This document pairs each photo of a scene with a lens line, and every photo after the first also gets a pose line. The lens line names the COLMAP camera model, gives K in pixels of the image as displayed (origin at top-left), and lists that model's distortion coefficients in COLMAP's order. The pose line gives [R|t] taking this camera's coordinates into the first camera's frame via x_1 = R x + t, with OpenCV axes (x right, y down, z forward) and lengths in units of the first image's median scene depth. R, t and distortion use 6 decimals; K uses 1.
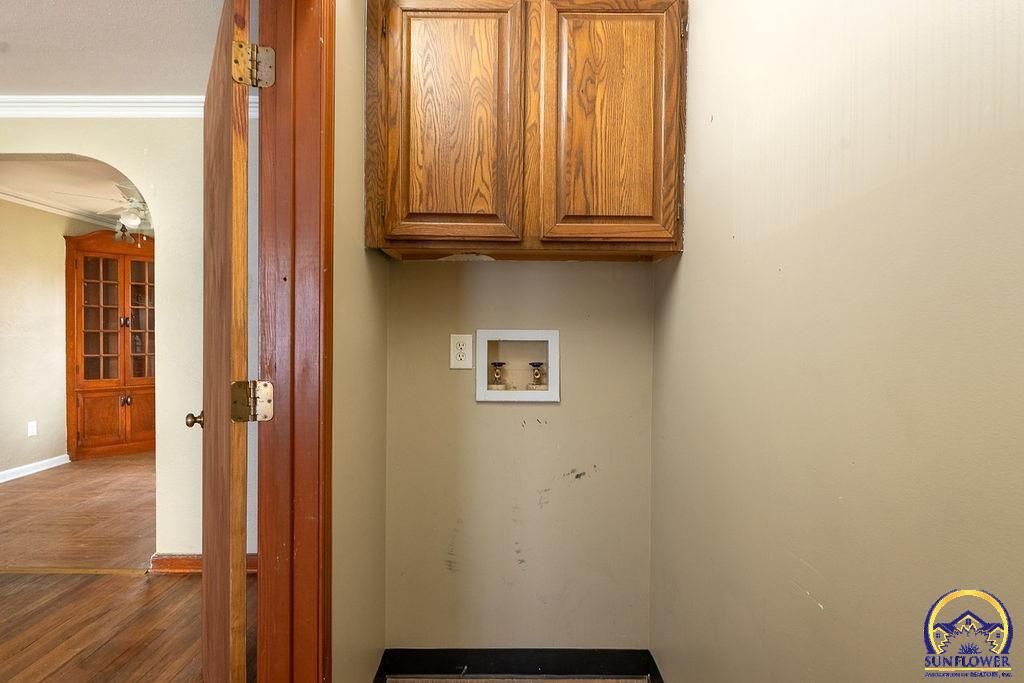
lens RADIAL K [[548.5, 0, 514.1], [0, 548.5, 344.4], [0, 0, 1]] dist [0.000936, 0.000070]
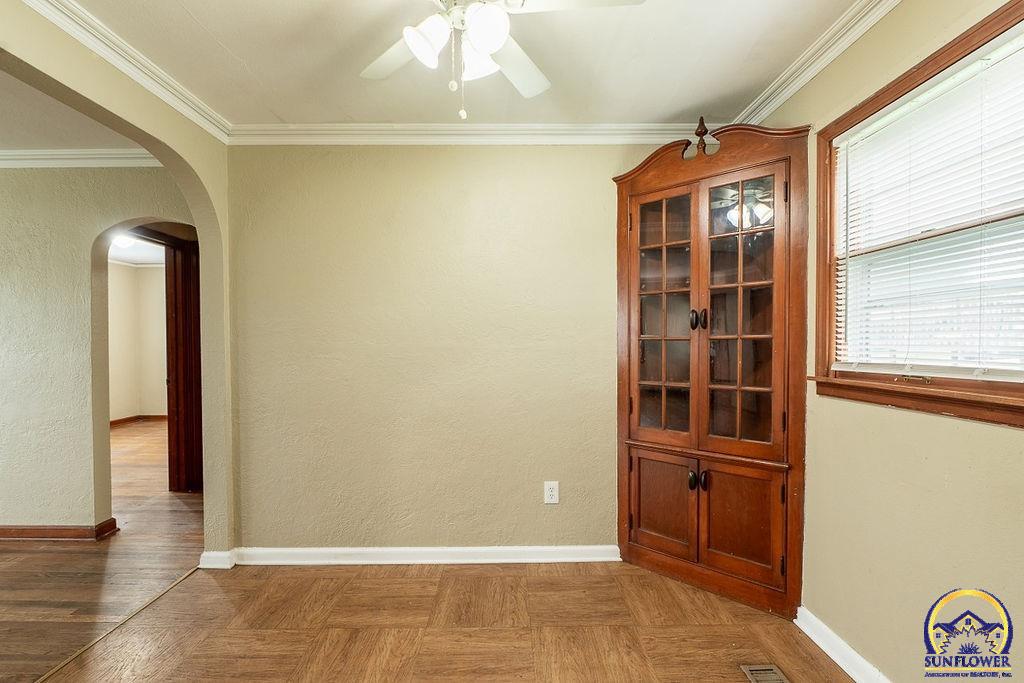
lens RADIAL K [[479.9, 0, 509.1], [0, 479.9, 346.0], [0, 0, 1]] dist [-0.003138, -0.000908]
pose [[0.001615, 0.007935, -0.999967, -0.292452], [-0.014298, 0.999866, 0.007912, -0.018208], [0.999896, 0.014285, 0.001728, 0.863982]]
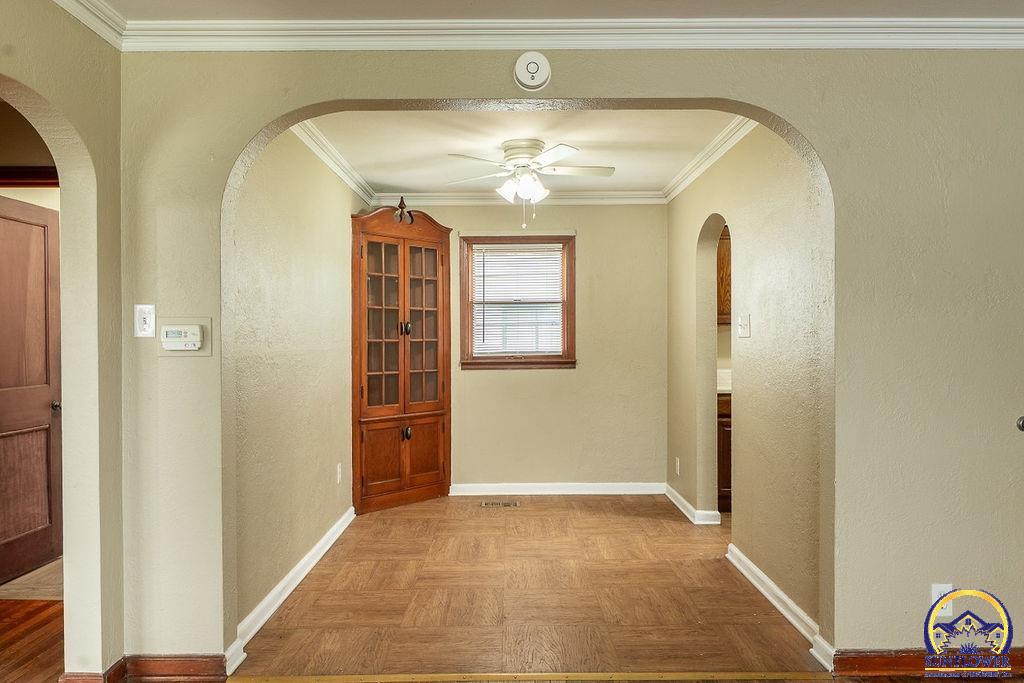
lens RADIAL K [[702.7, 0, 512.0], [0, 702.7, 341.5], [0, 0, 1]] dist [-0.006622, 0.000603]
pose [[0.999957, -0.008769, 0.003081, -0.588713], [0.008809, 0.999871, -0.013467, -0.008606], [-0.002962, 0.013493, 0.999905, 0.040346]]
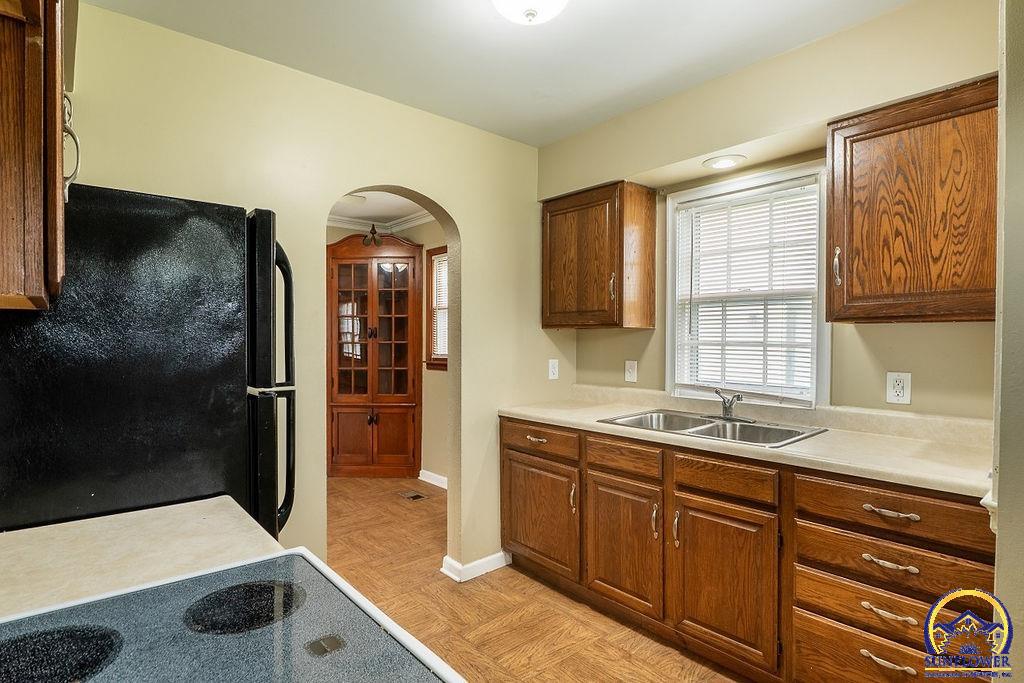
lens RADIAL K [[526.6, 0, 511.1], [0, 526.6, 346.2], [0, 0, 1]] dist [0.002221, 0.000223]
pose [[0.653248, 0.008528, -0.757096, 0.107494], [-0.012396, 0.999923, 0.000567, -0.022385], [0.757043, 0.009014, 0.653303, 0.627705]]
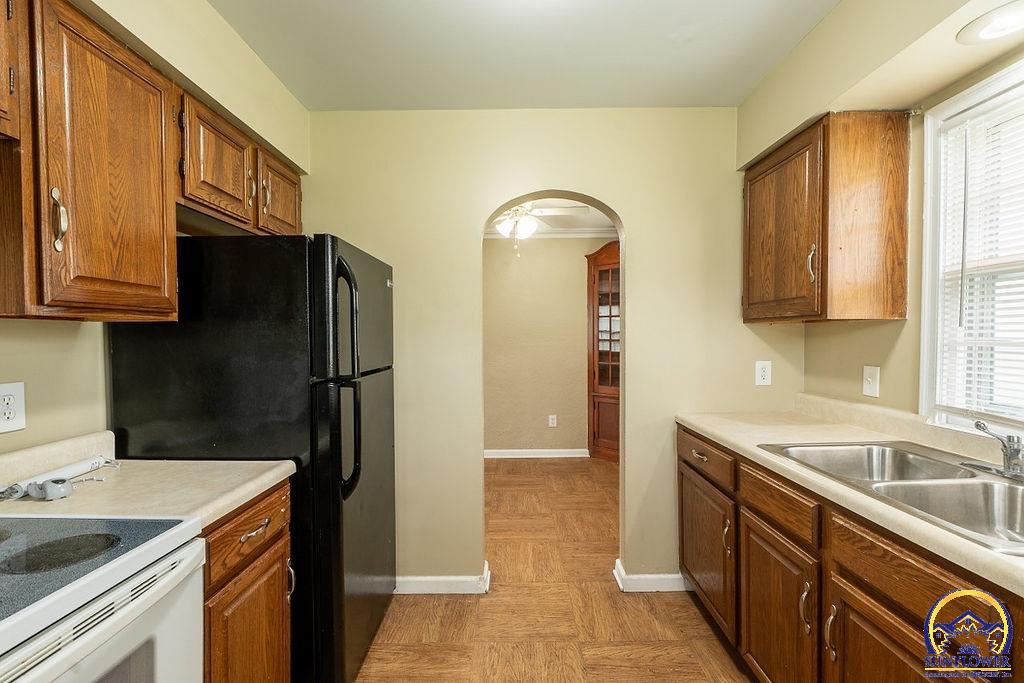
lens RADIAL K [[451.3, 0, 510.0], [0, 451.3, 346.8], [0, 0, 1]] dist [0.012638, -0.011182]
pose [[-0.003230, 0.020538, -0.999784, 0.105645], [-0.011472, 0.999723, 0.020574, -0.026605], [0.999929, 0.011536, -0.002993, 0.826841]]
